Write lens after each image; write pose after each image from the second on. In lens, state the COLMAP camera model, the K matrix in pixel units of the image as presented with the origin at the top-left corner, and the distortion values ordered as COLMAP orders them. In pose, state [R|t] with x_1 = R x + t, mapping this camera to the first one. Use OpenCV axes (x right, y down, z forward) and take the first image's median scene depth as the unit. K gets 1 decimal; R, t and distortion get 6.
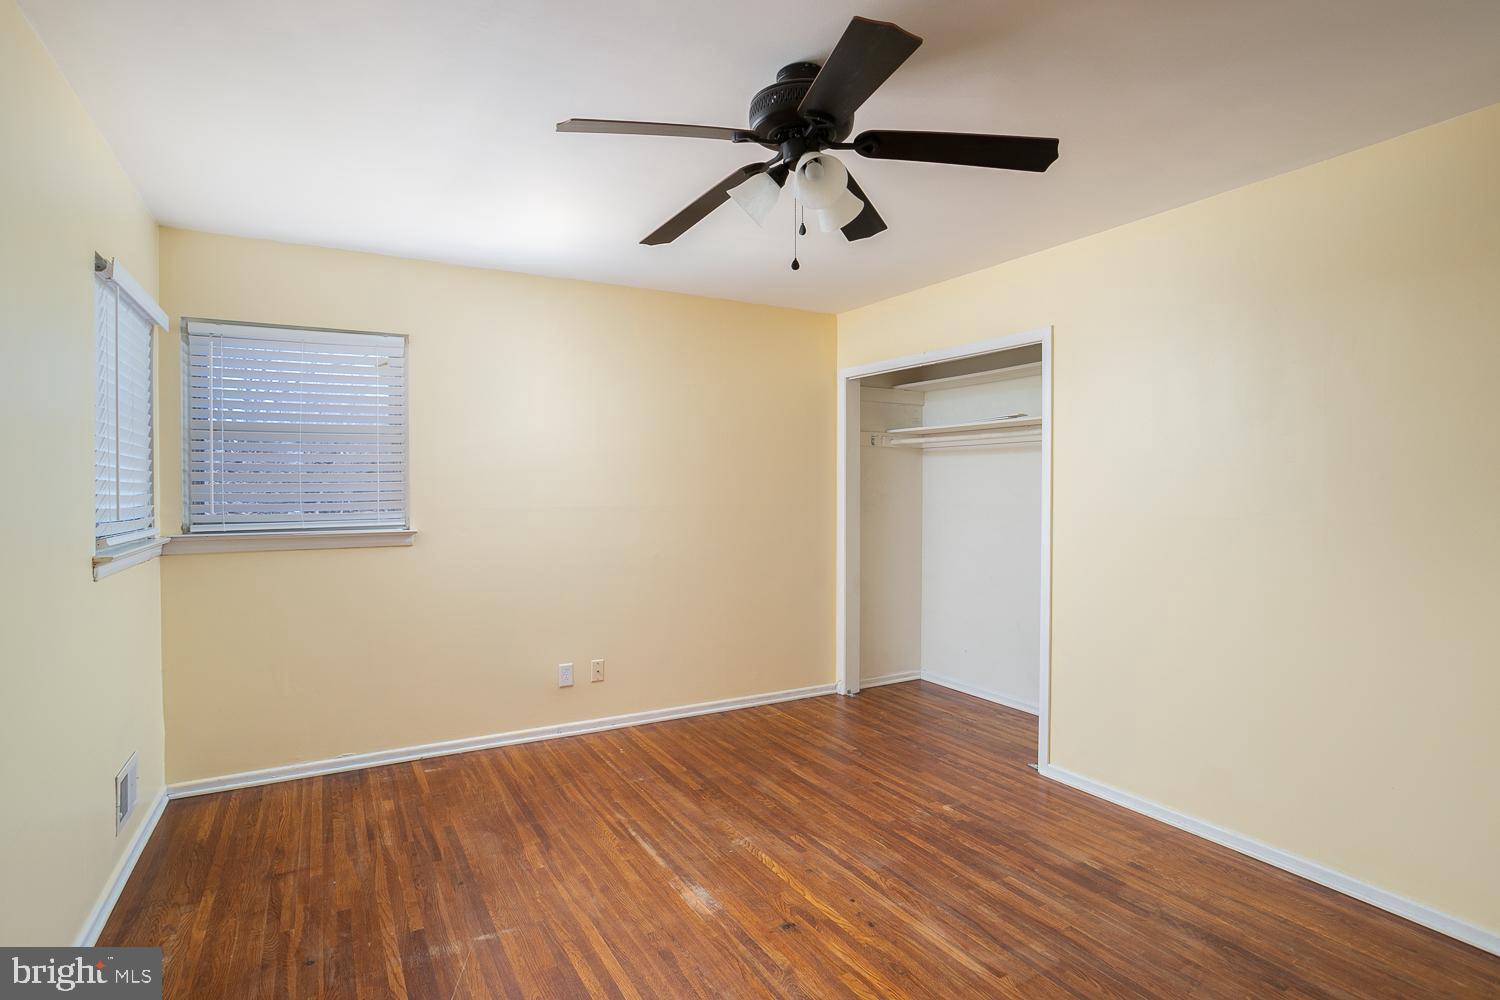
lens RADIAL K [[748.2, 0, 750.0], [0, 748.2, 500.0], [0, 0, 1]] dist [-0.064325, 0.036030]
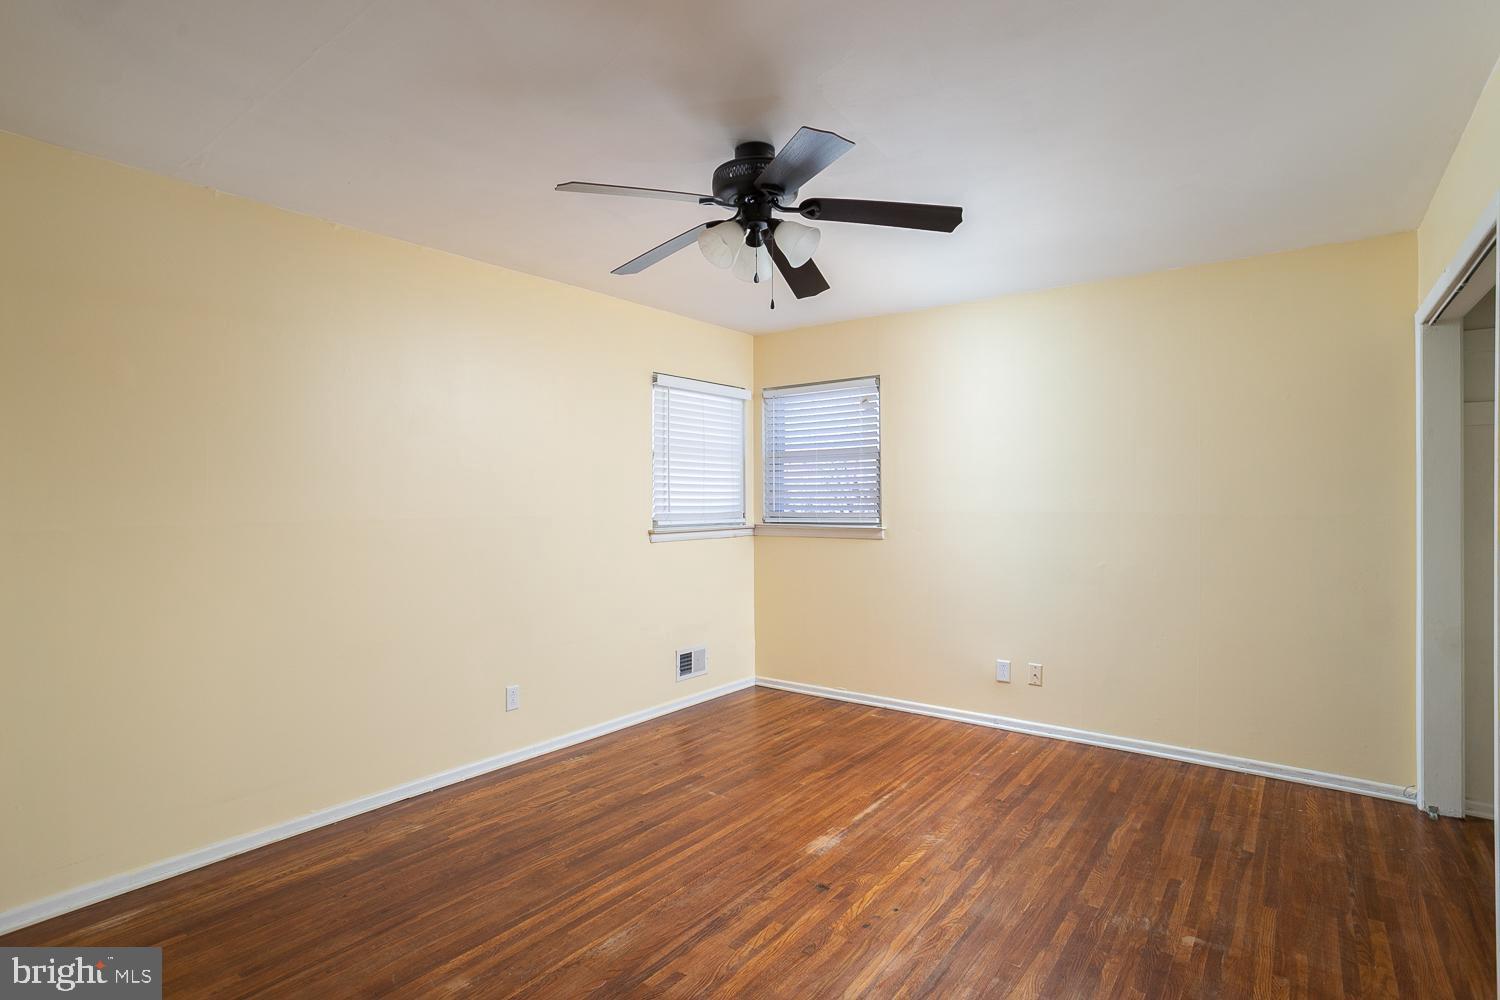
lens RADIAL K [[748.2, 0, 750.0], [0, 748.2, 500.0], [0, 0, 1]] dist [-0.064325, 0.036030]
pose [[0.393331, 0.004919, -0.919384, 0.721115], [-0.011231, 0.999937, 0.000545, -0.004702], [0.919328, 0.010111, 0.393362, 0.315425]]
